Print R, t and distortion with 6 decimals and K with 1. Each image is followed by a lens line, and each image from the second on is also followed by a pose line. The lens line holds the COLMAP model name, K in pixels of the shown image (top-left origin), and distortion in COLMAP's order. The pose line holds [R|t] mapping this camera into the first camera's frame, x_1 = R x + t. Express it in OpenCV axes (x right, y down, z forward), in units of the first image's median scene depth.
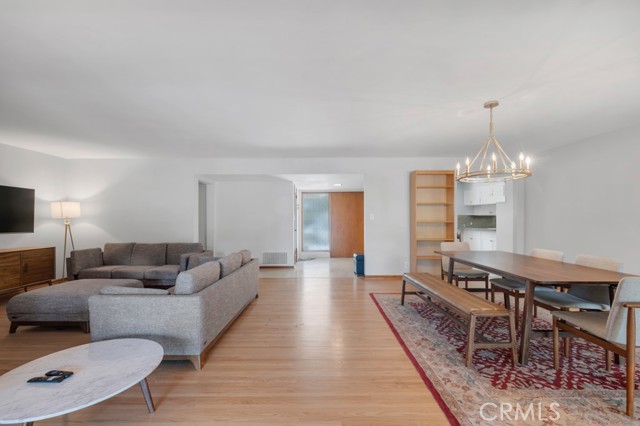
lens RADIAL K [[268.0, 0, 318.6], [0, 268.0, 218.9], [0, 0, 1]] dist [0.000968, 0.000137]
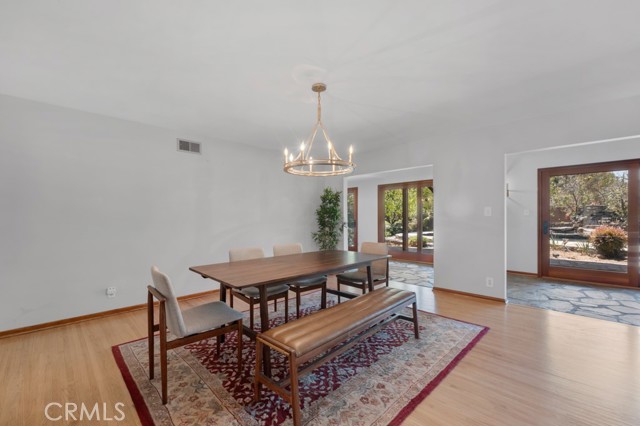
lens RADIAL K [[268.0, 0, 318.6], [0, 268.0, 218.9], [0, 0, 1]] dist [0.000968, 0.000137]
pose [[-0.705281, 0.001608, 0.708926, 0.009698], [0.005150, 0.999983, 0.002856, 0.005008], [-0.708909, 0.005665, -0.705277, 1.278630]]
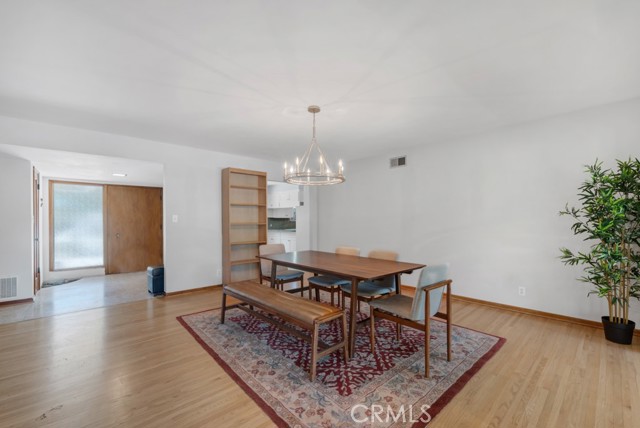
lens RADIAL K [[268.0, 0, 318.6], [0, 268.0, 219.9], [0, 0, 1]] dist [0.000968, 0.000137]
pose [[0.745279, -0.000813, 0.666752, -0.023957], [0.003276, 0.999992, -0.002442, -0.000347], [-0.666745, 0.004004, 0.745275, 0.175237]]
